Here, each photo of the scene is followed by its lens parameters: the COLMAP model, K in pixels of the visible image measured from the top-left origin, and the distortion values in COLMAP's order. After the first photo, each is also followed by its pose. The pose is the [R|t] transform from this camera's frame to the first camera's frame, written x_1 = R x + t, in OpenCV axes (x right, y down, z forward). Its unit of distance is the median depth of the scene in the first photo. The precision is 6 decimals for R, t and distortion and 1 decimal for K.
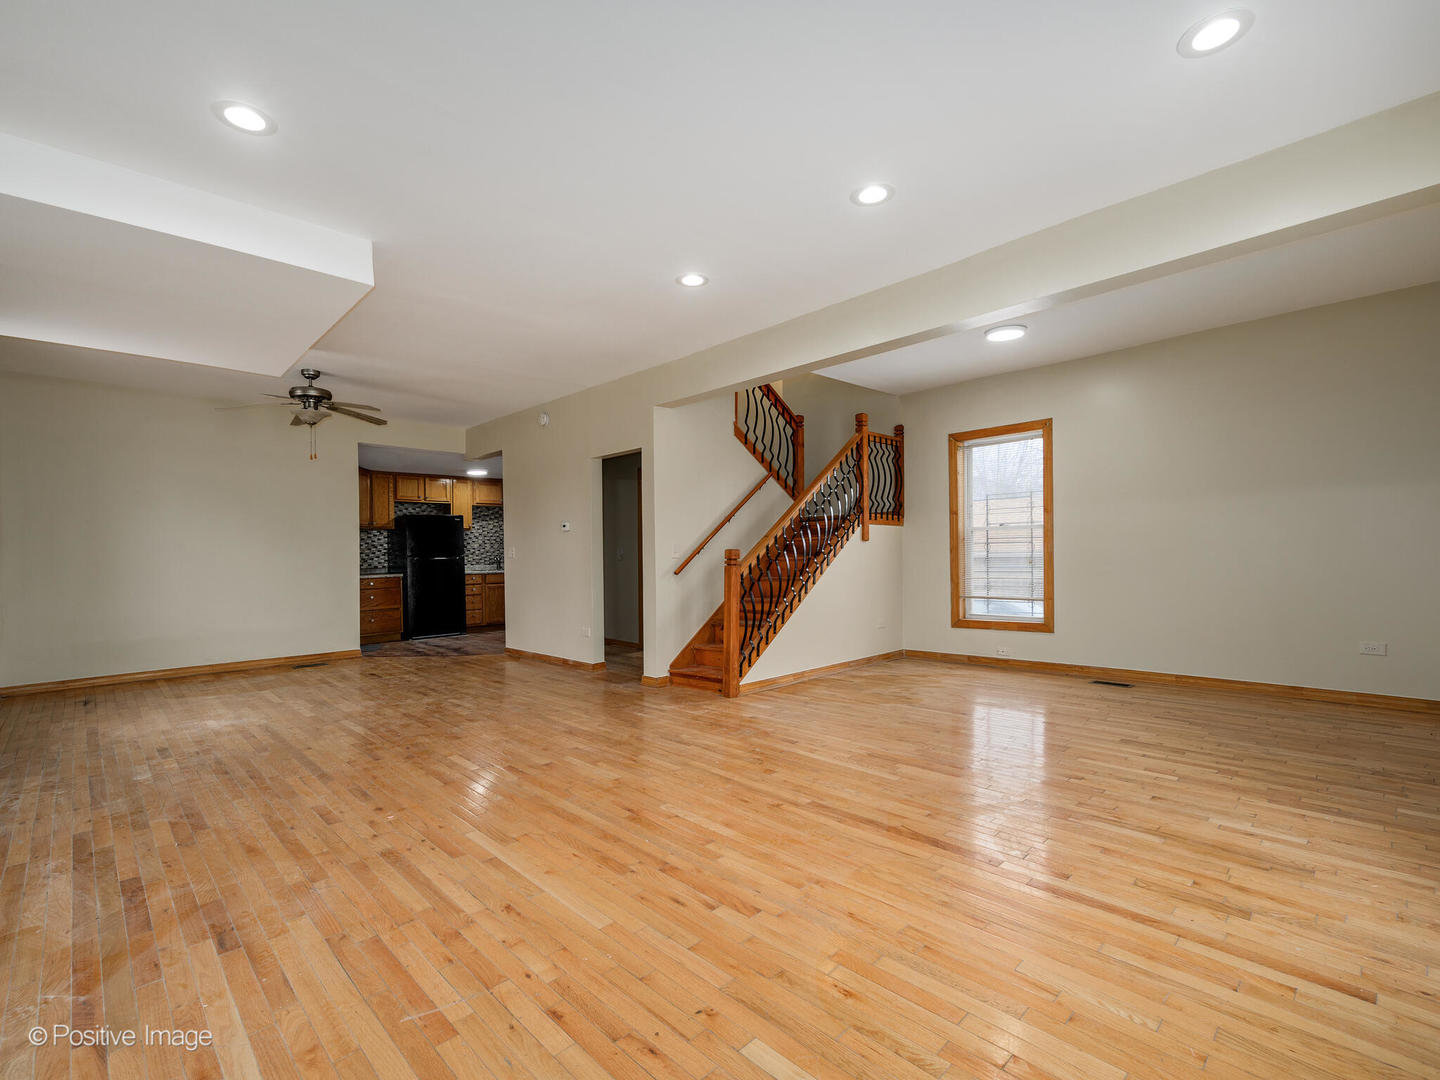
lens RADIAL K [[646.1, 0, 728.3], [0, 646.1, 549.2], [0, 0, 1]] dist [-0.001017, -0.001833]
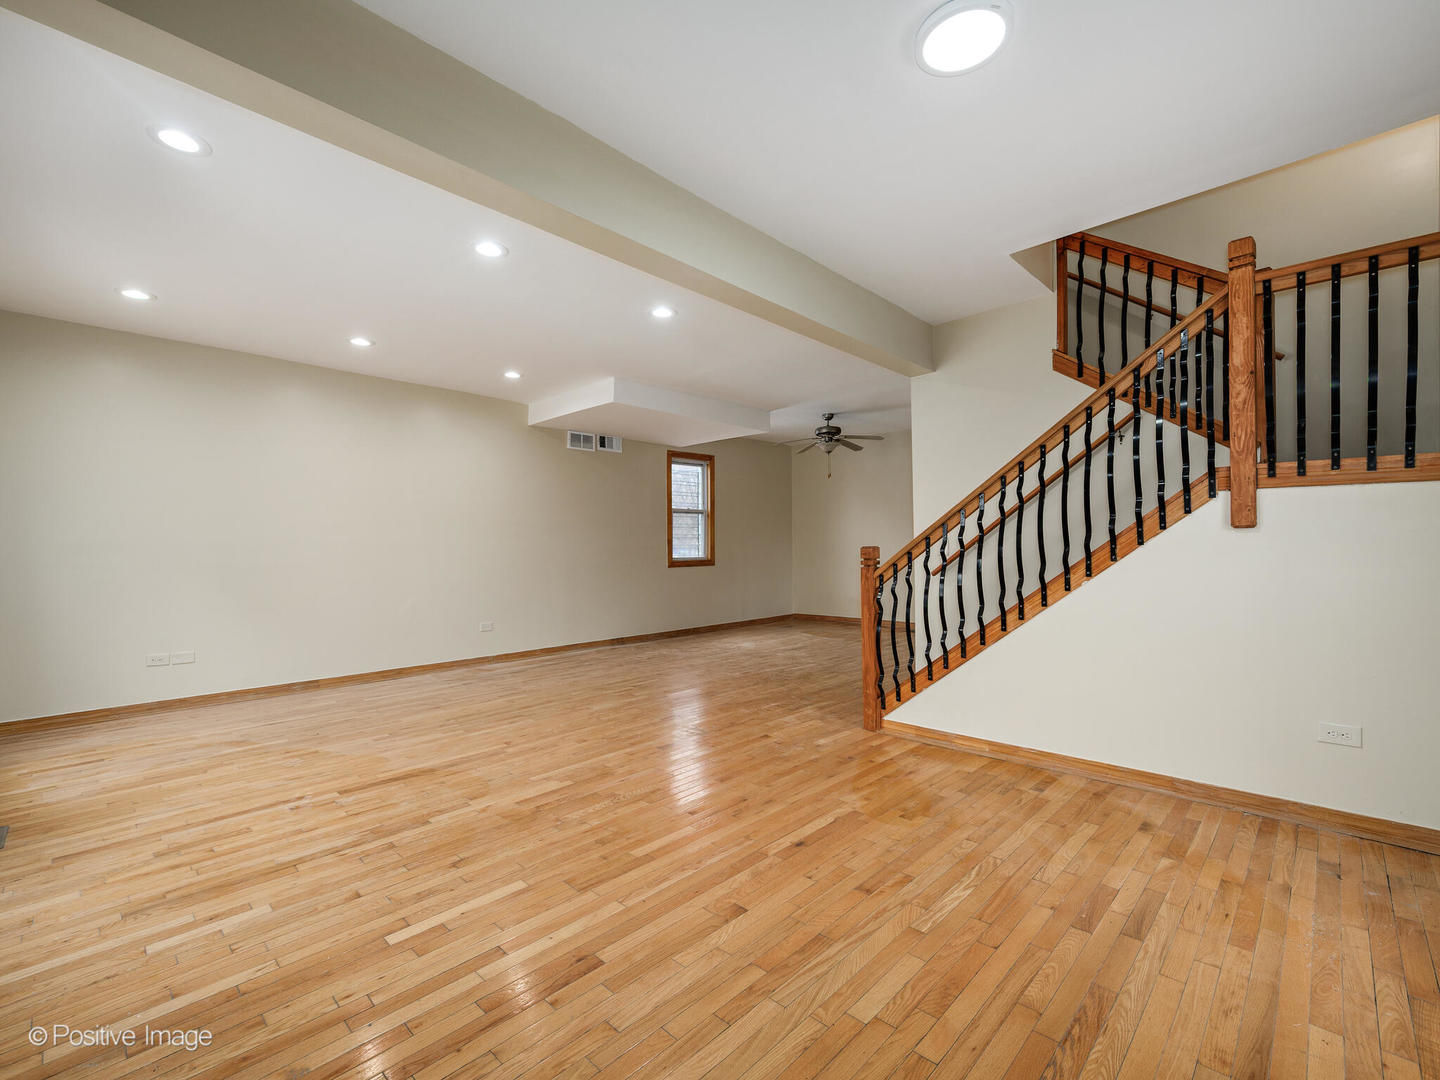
lens RADIAL K [[646.1, 0, 733.2], [0, 646.1, 542.8], [0, 0, 1]] dist [-0.001017, -0.001833]
pose [[0.035994, 0.008633, -0.999315, 1.303767], [0.014778, 0.999849, 0.009170, -0.024150], [0.999243, -0.015098, 0.035861, 1.297412]]
